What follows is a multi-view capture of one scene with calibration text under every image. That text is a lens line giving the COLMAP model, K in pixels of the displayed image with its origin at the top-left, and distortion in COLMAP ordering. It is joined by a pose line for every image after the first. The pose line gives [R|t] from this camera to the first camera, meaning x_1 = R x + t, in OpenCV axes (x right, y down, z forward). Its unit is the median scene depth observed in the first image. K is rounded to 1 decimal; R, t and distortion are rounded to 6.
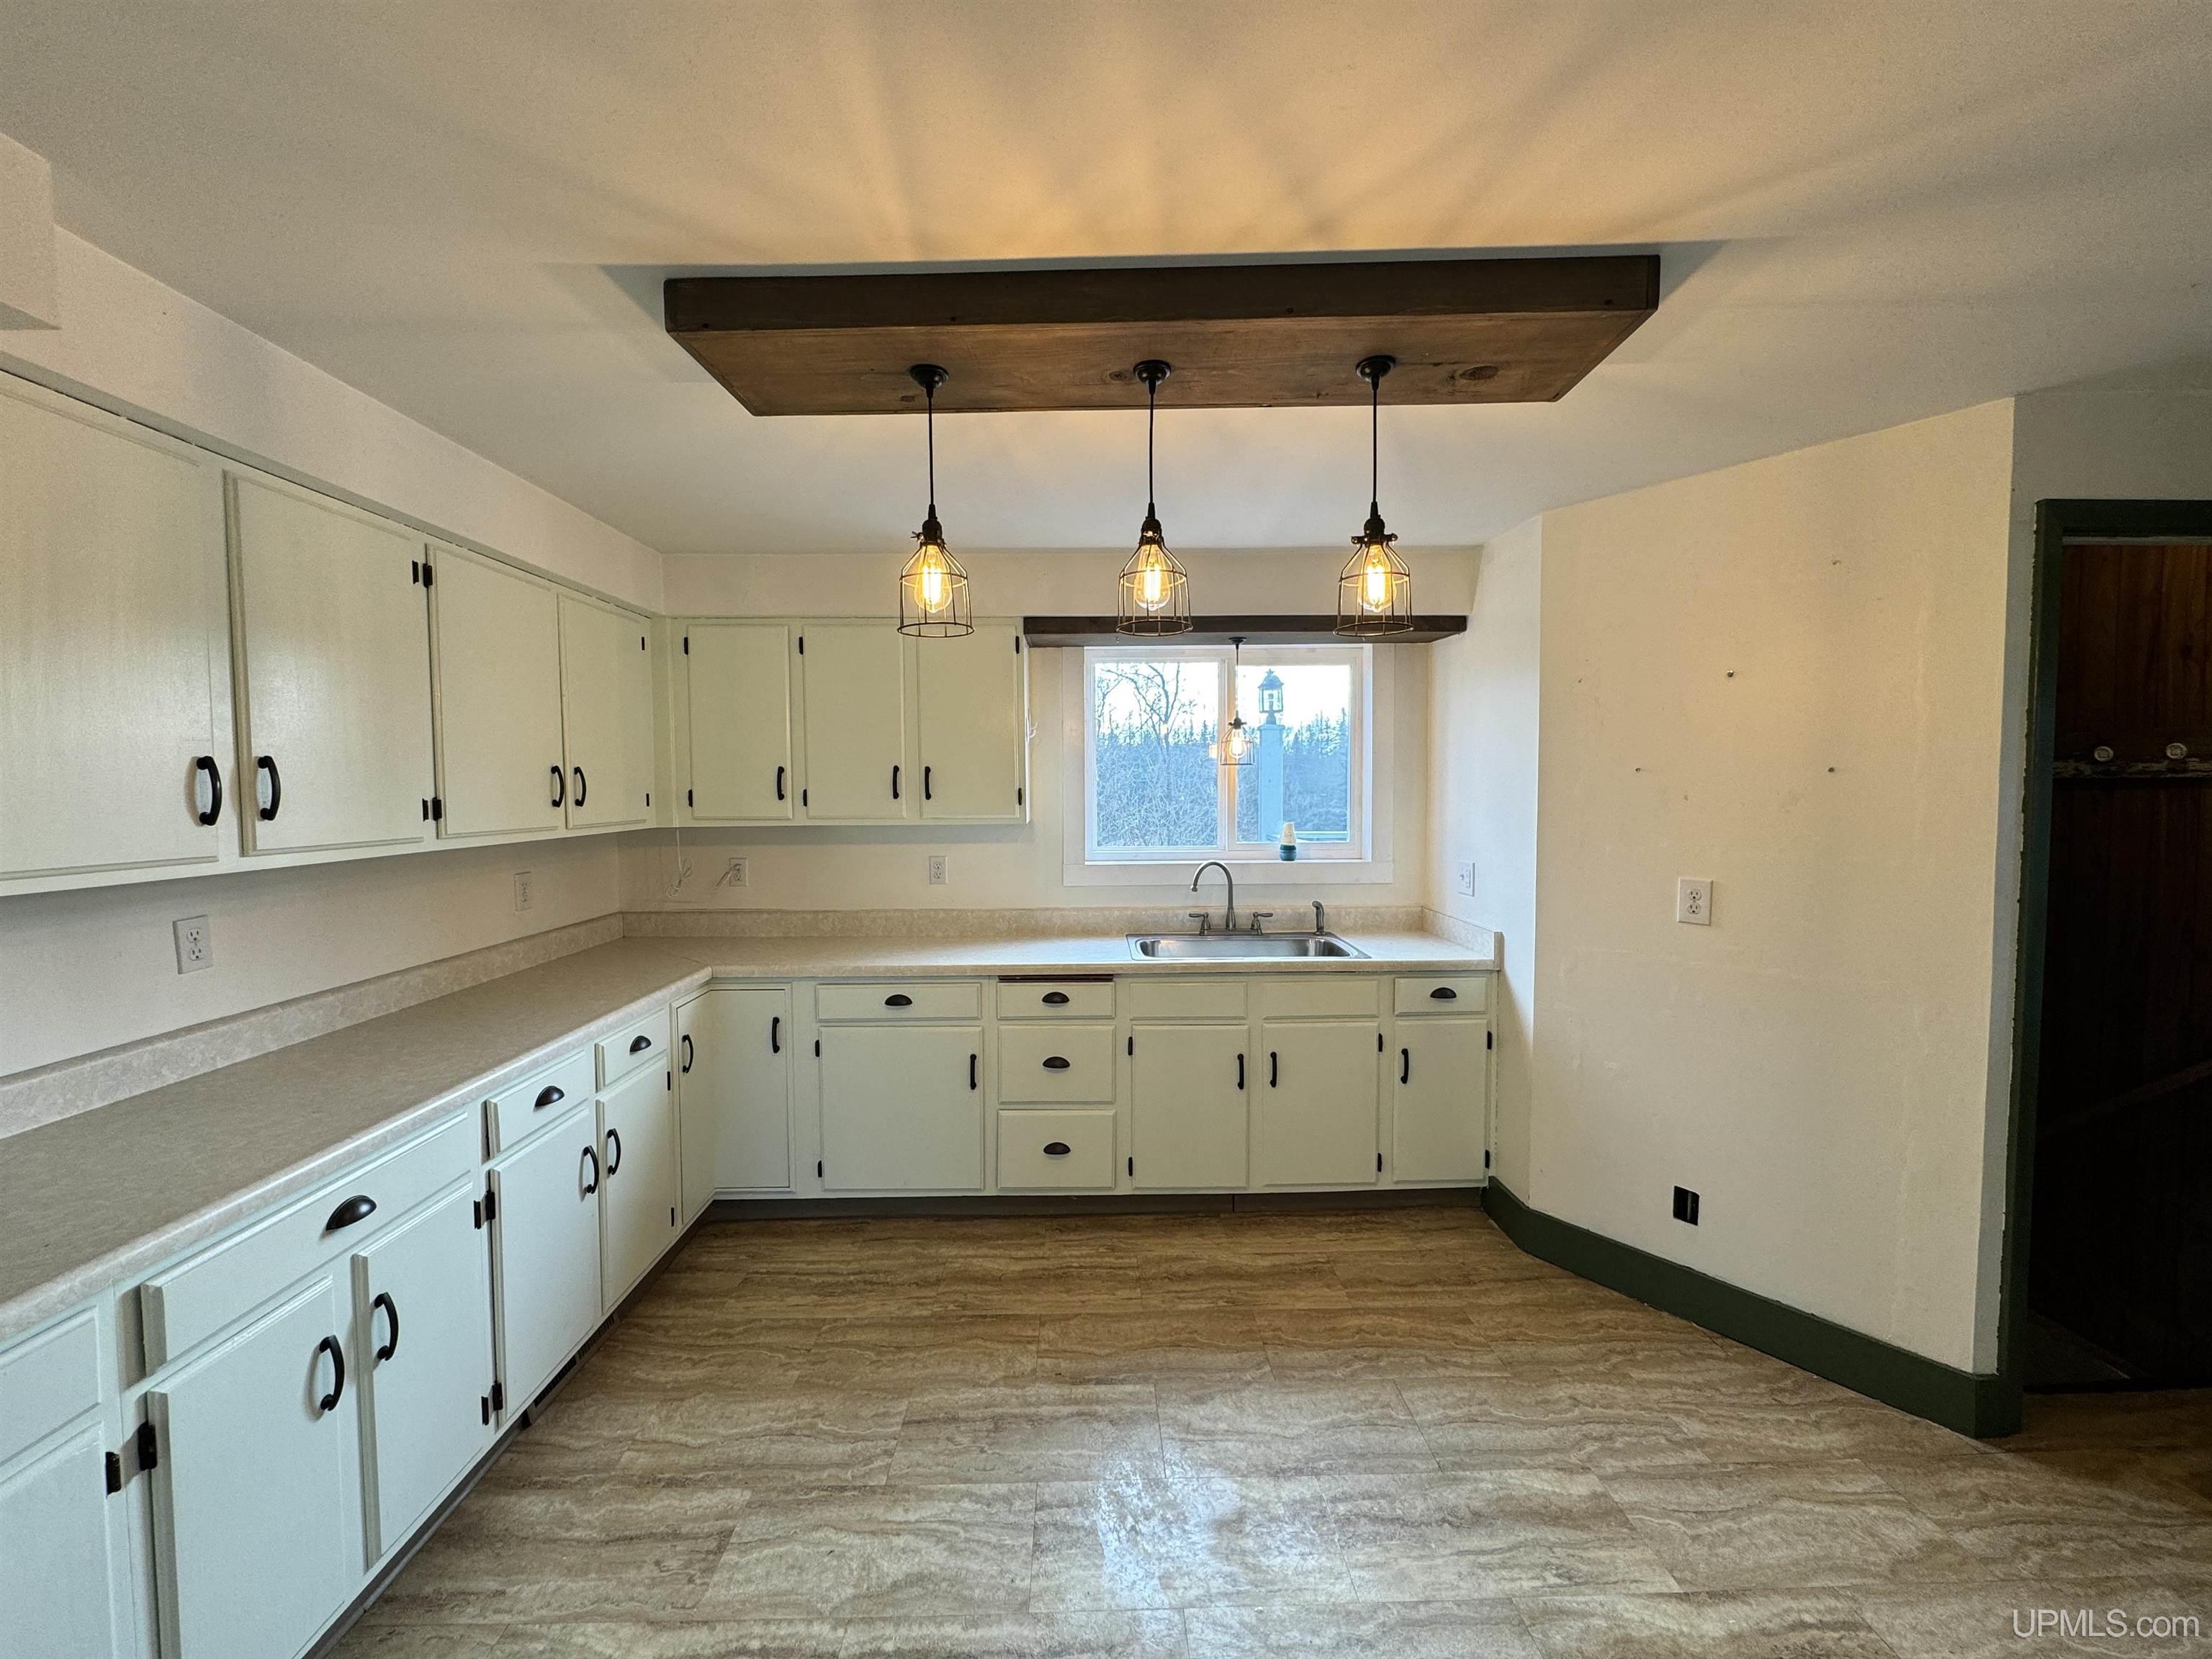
lens RADIAL K [[876.4, 0, 1104.1], [0, 876.4, 825.9], [0, 0, 1]] dist [-0.003770, 0.000789]
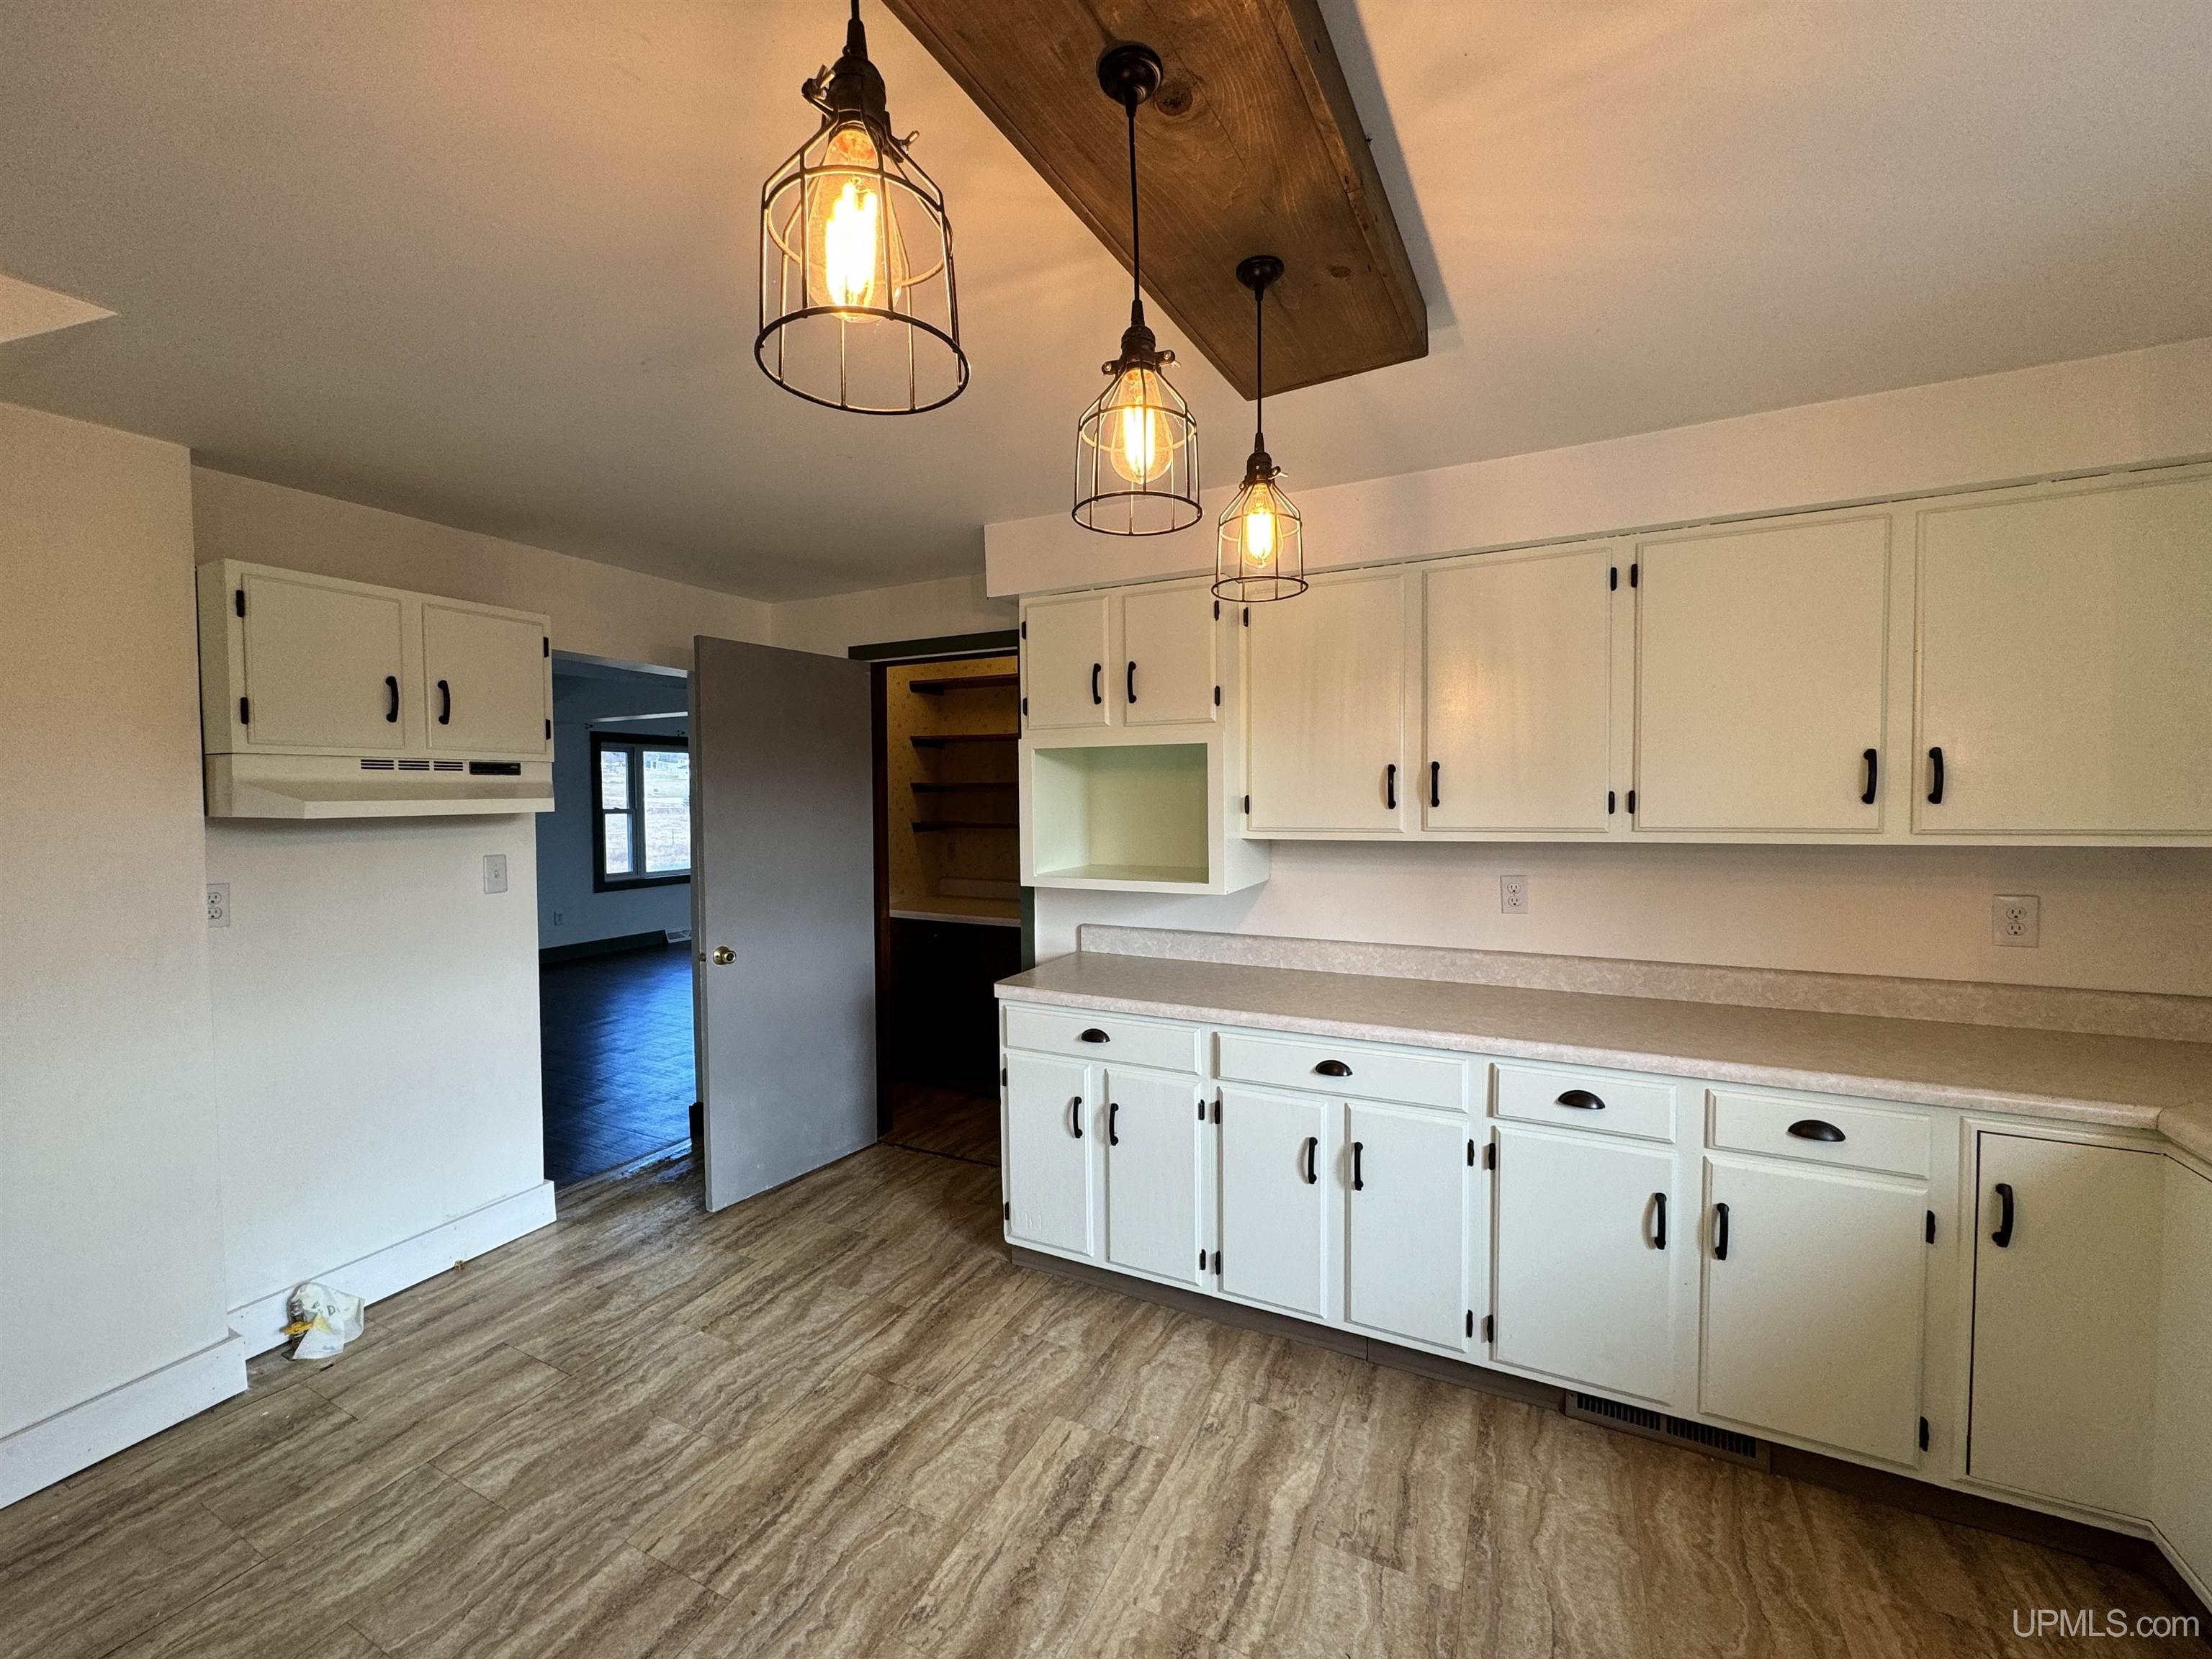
lens RADIAL K [[876.4, 0, 1105.0], [0, 876.4, 821.0], [0, 0, 1]] dist [-0.003770, 0.000789]
pose [[-0.468409, 0.038525, -0.882671, 0.426430], [-0.024903, 0.998076, 0.056777, -0.039127], [0.883161, 0.048576, -0.466549, 0.904014]]
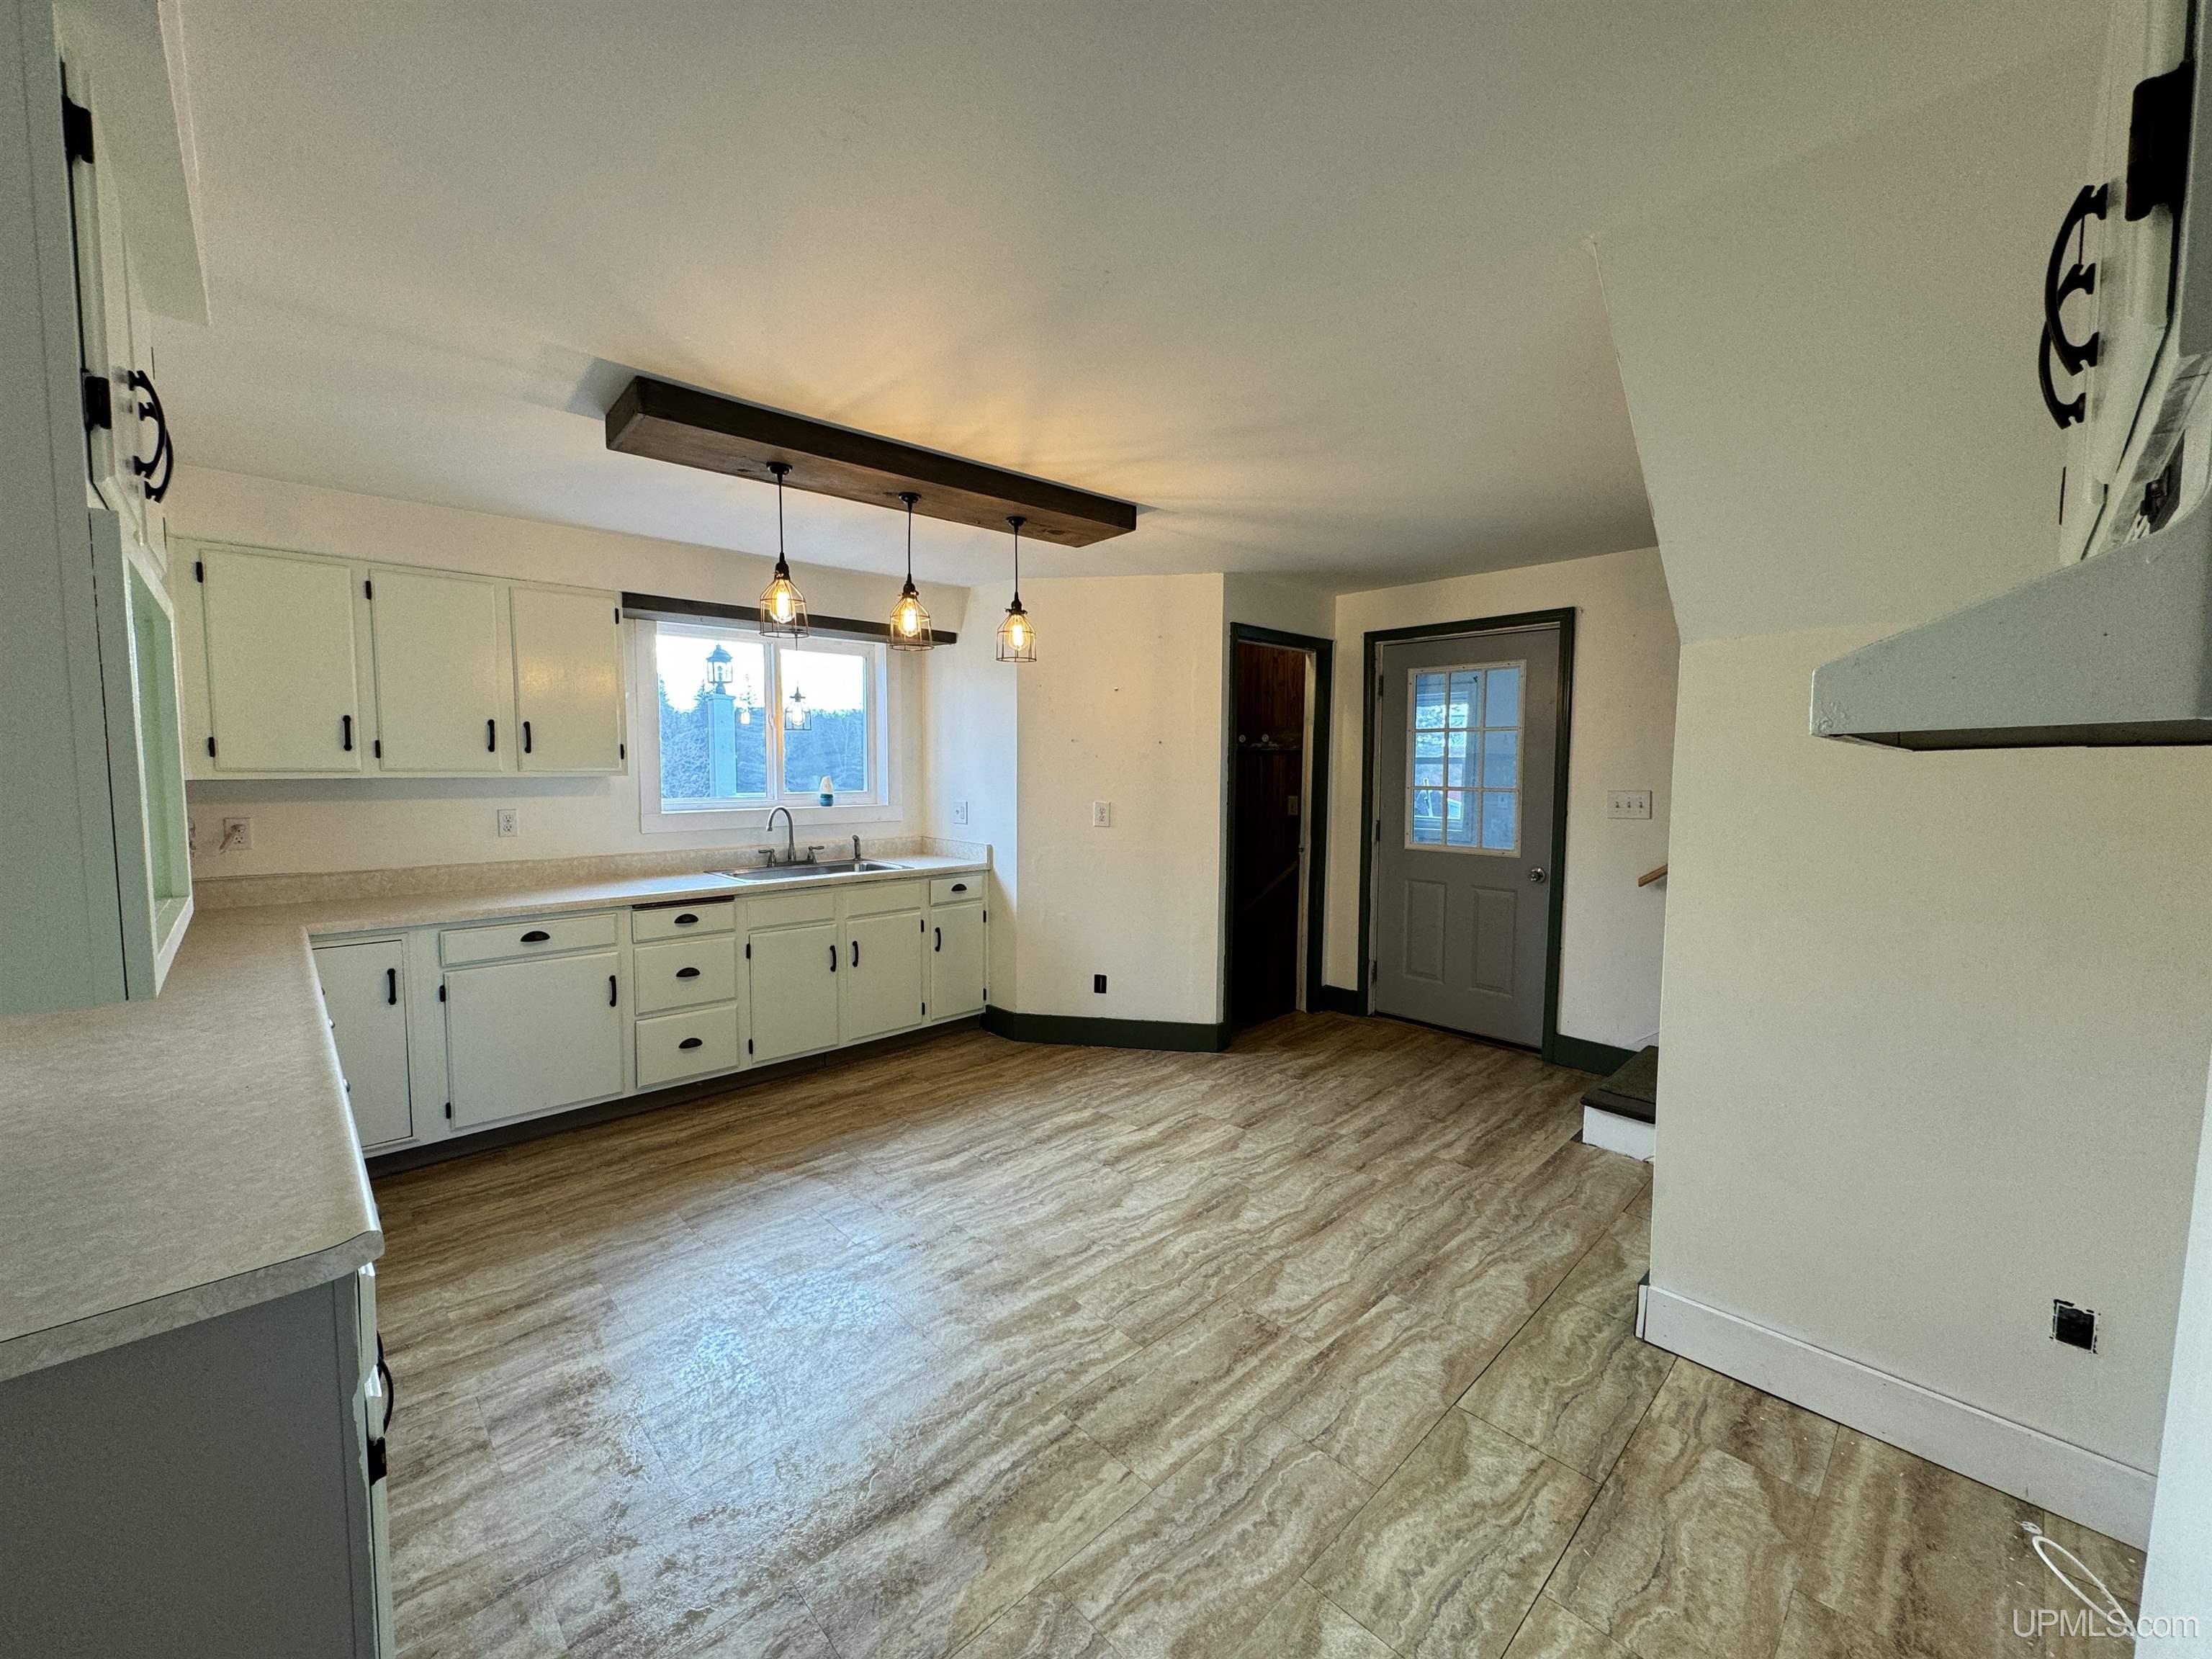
lens RADIAL K [[876.4, 0, 1108.8], [0, 876.4, 826.5], [0, 0, 1]] dist [-0.003770, 0.000789]
pose [[0.736537, -0.040235, 0.675200, -0.592111], [0.019667, 0.999081, 0.038081, 0.047580], [-0.676112, -0.014769, 0.736651, -0.376721]]
